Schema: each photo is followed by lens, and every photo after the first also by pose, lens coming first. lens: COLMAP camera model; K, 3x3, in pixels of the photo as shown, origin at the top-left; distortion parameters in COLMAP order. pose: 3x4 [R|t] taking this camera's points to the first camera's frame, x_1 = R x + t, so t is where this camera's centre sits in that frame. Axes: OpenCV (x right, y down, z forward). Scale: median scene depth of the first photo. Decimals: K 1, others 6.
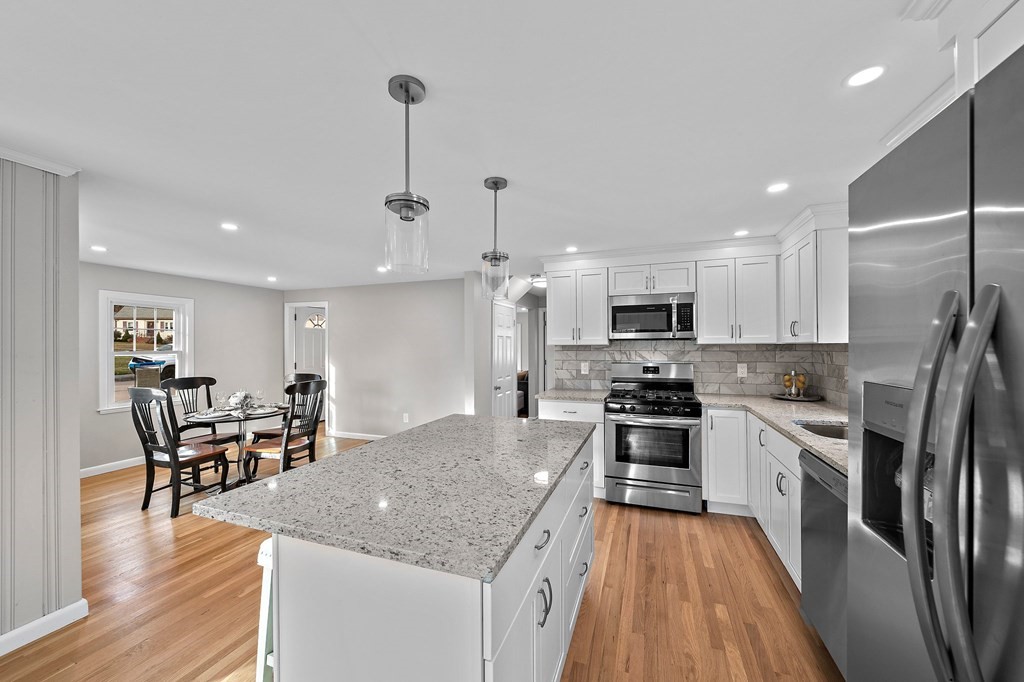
lens RADIAL K [[380.2, 0, 518.4], [0, 380.2, 345.9], [0, 0, 1]] dist [-0.003671, -0.000325]
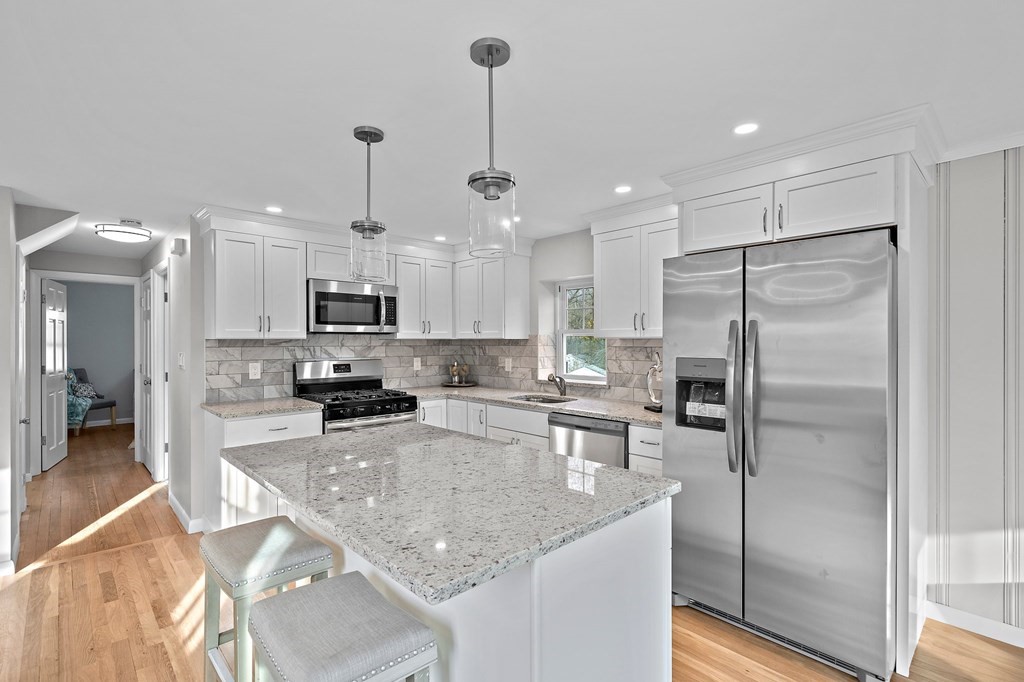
lens RADIAL K [[474.5, 0, 515.2], [0, 474.5, 340.2], [0, 0, 1]] dist [-0.000445, 0.000100]
pose [[0.440221, 0.005033, 0.897876, -0.486332], [-0.002251, 0.999987, -0.004502, 0.003277], [-0.897887, -0.000039, 0.440226, 0.173022]]
